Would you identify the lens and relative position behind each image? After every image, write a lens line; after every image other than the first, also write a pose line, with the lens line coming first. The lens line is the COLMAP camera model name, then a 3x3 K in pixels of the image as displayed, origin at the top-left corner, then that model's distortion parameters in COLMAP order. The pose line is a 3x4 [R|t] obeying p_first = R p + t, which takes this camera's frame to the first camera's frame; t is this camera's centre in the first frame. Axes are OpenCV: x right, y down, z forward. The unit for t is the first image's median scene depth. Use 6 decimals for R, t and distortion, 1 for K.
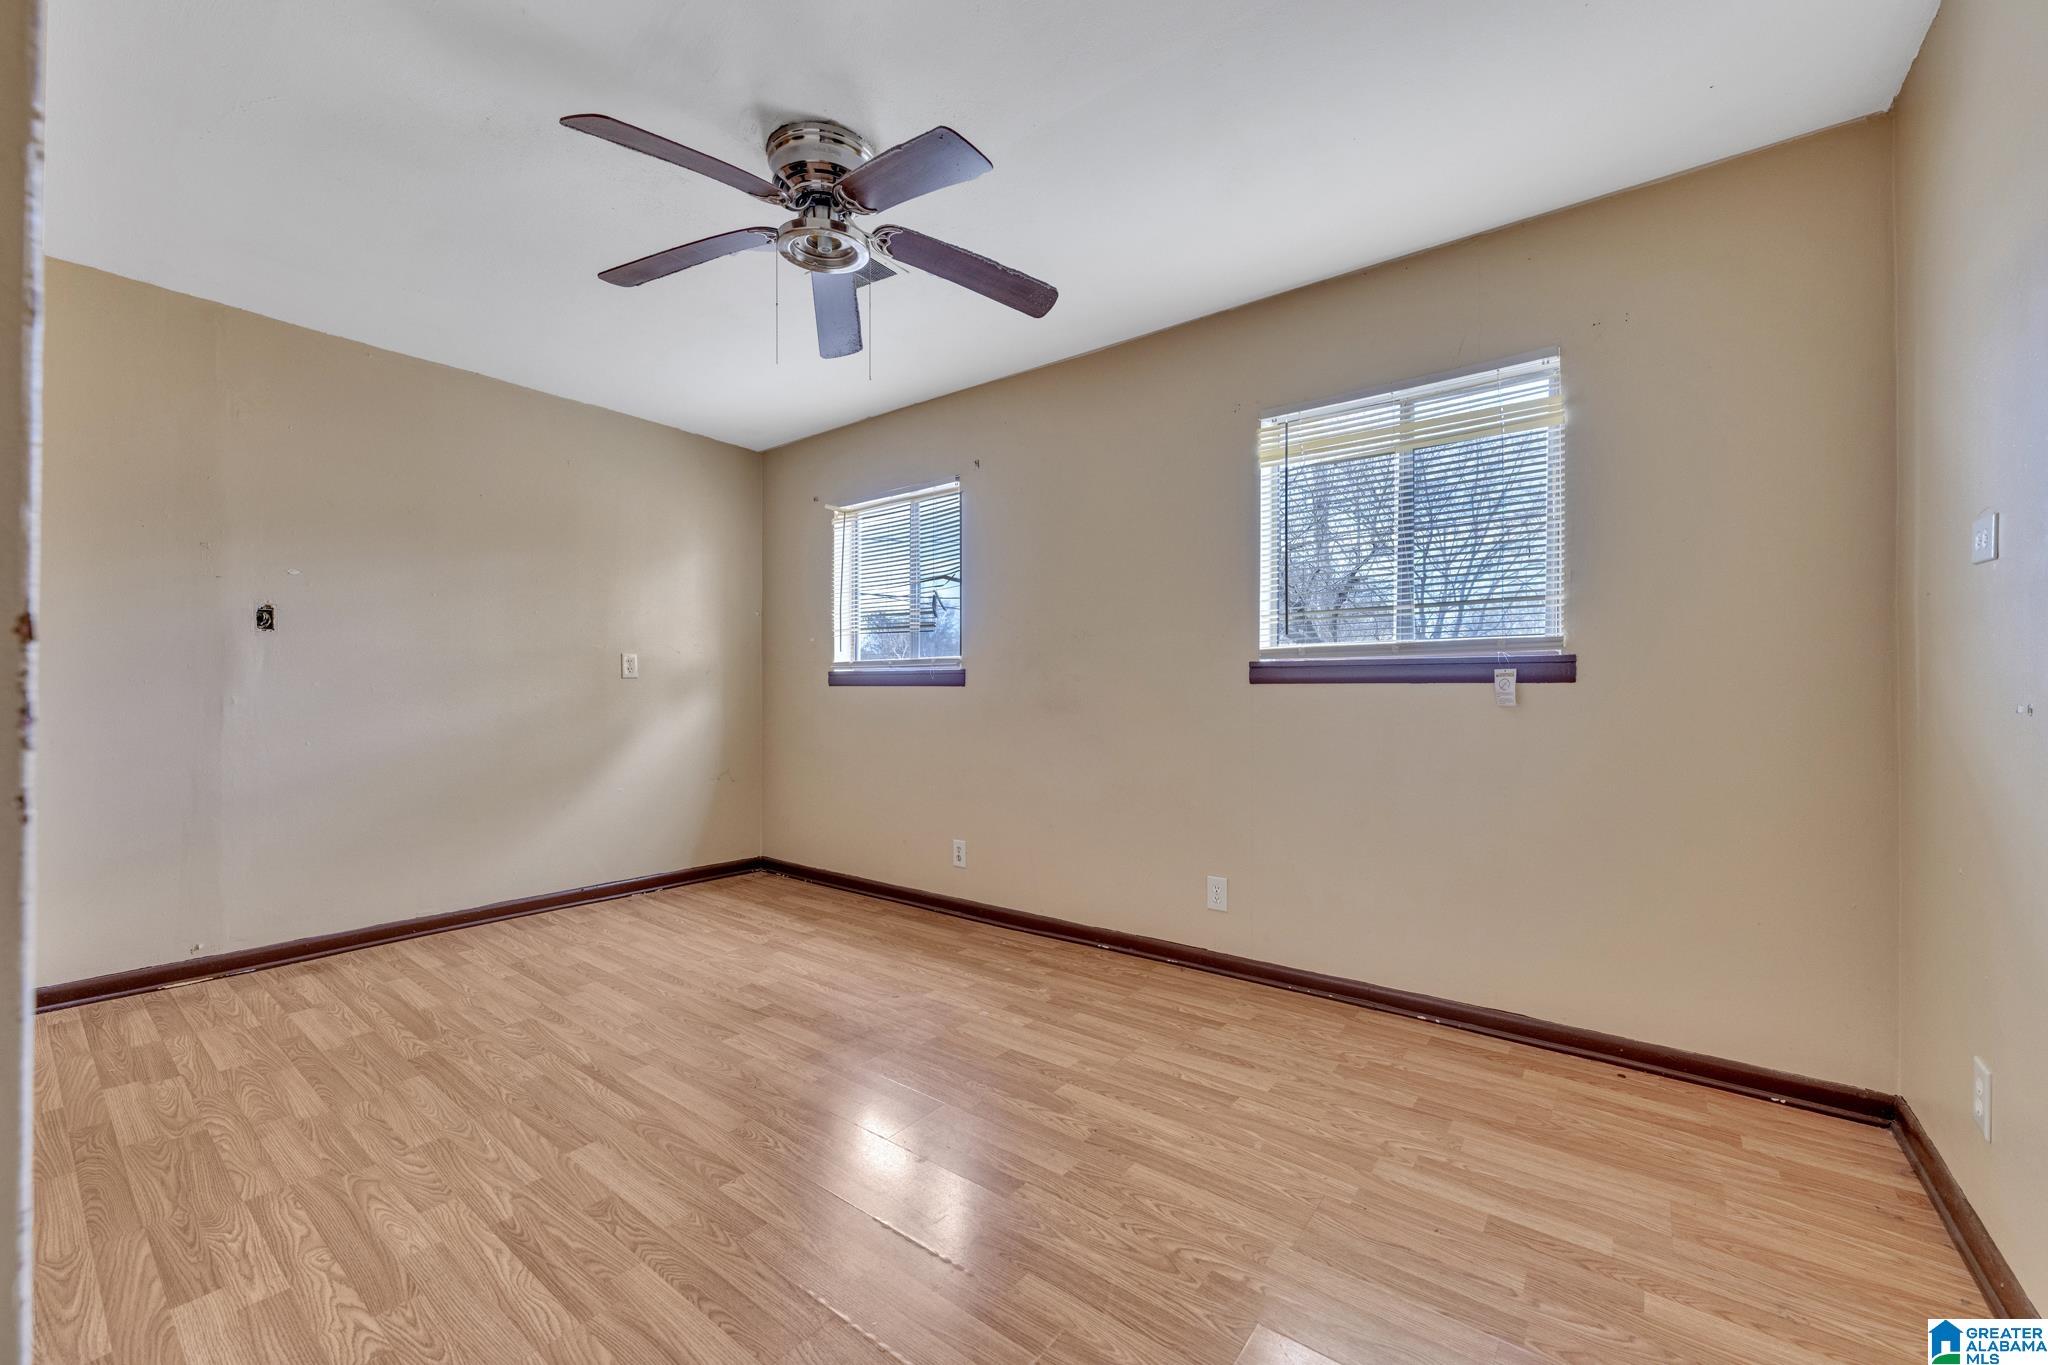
lens RADIAL K [[809.4, 0, 1023.2], [0, 809.4, 691.4], [0, 0, 1]] dist [0.000742, -0.000374]
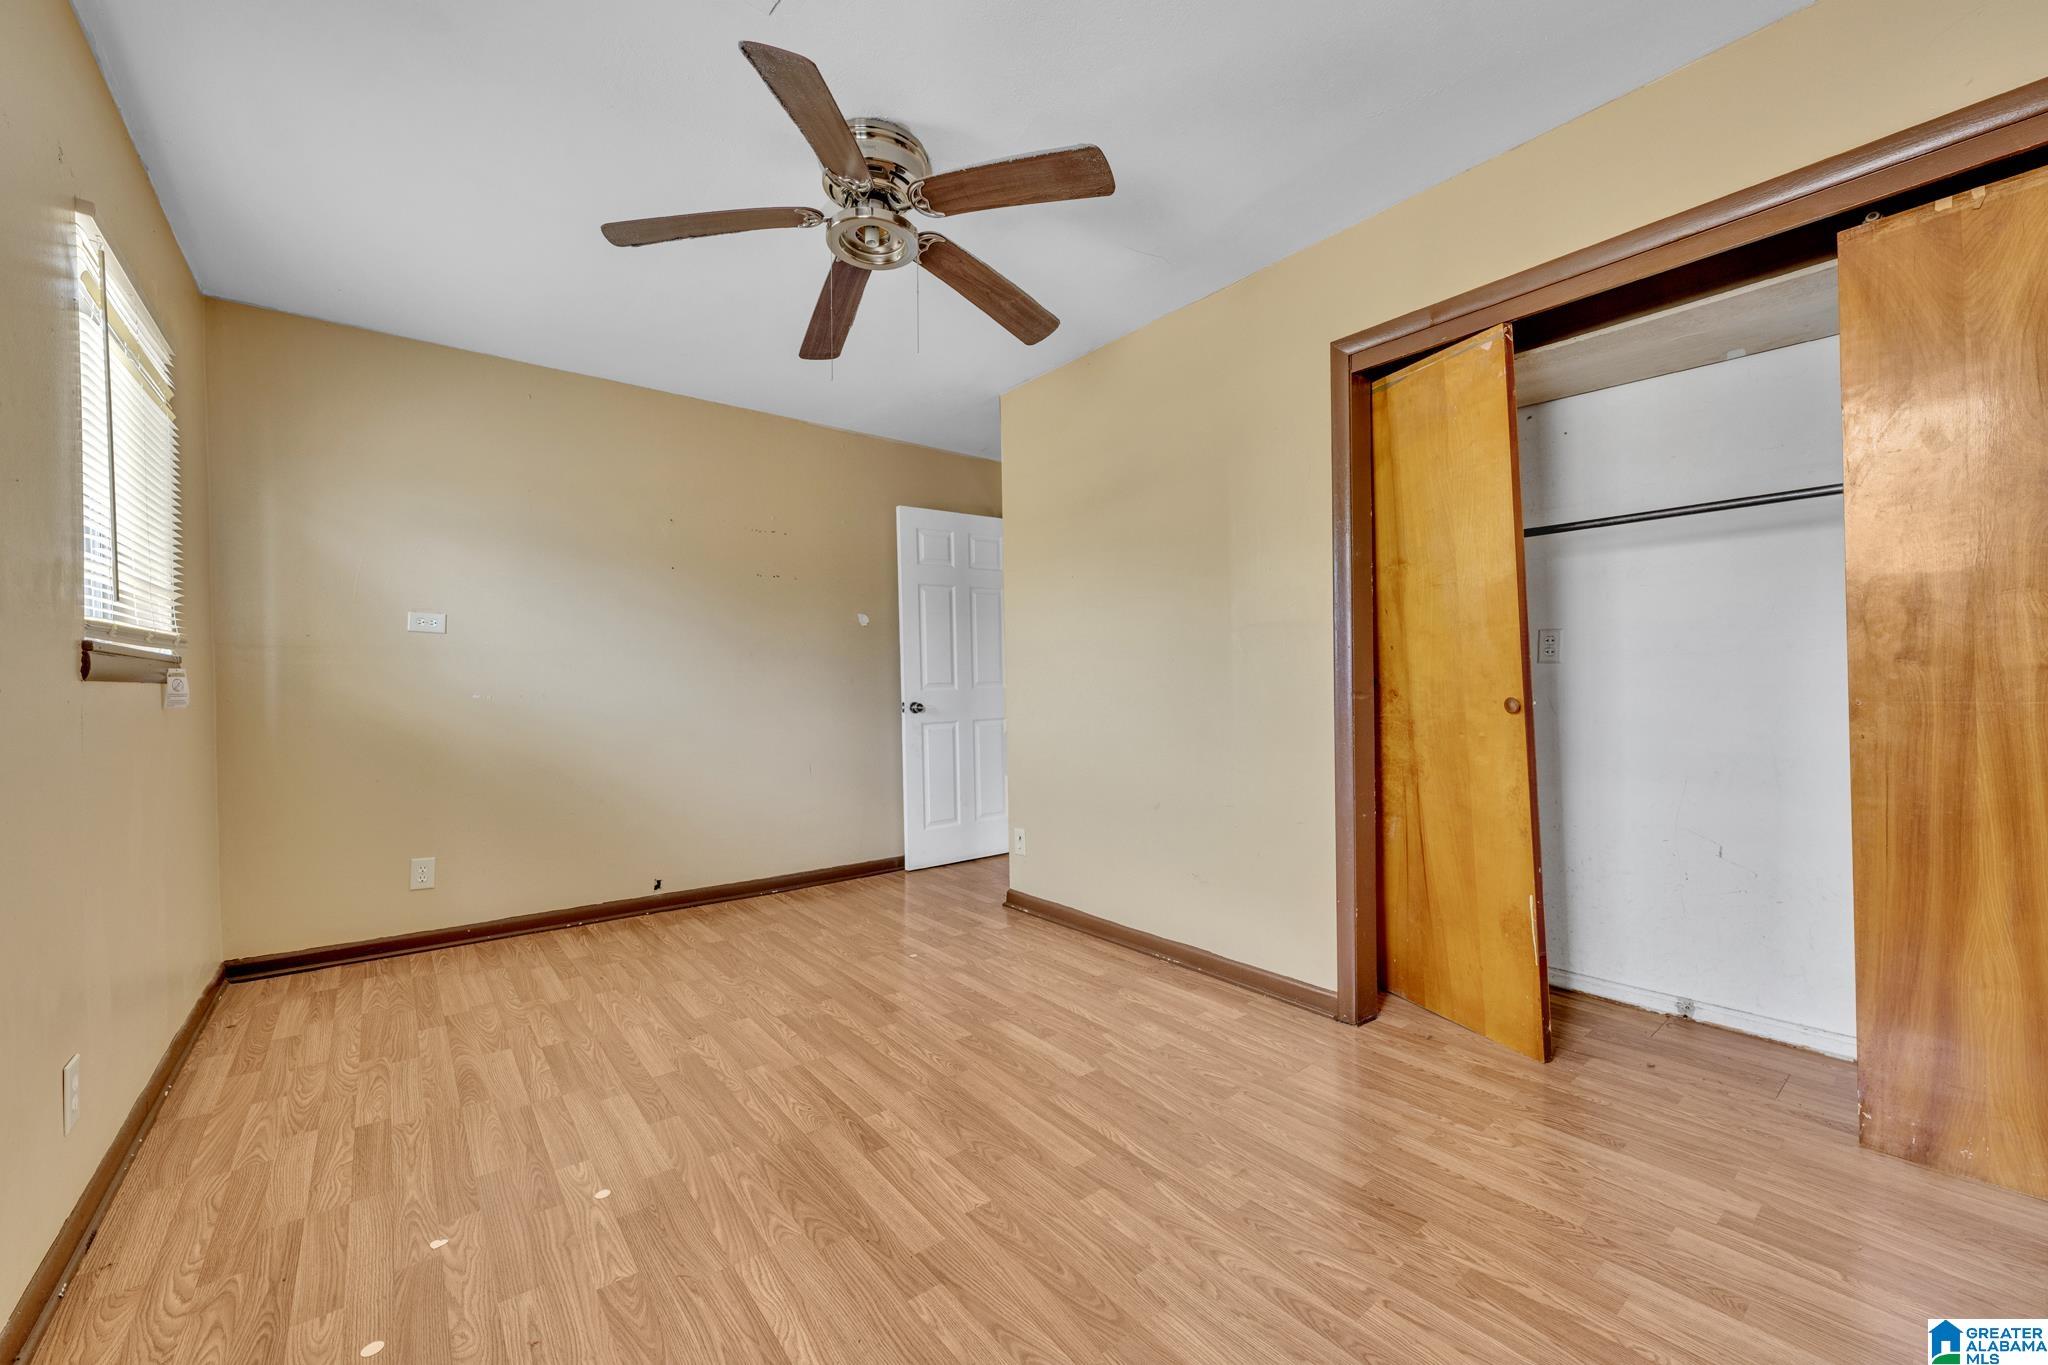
lens RADIAL K [[809.4, 0, 1023.2], [0, 809.4, 691.4], [0, 0, 1]] dist [0.000742, -0.000374]
pose [[-0.971460, 0.006158, 0.237125, -0.616055], [0.008491, 0.999925, 0.008819, -0.001910], [-0.237053, 0.010581, -0.971439, 1.804992]]
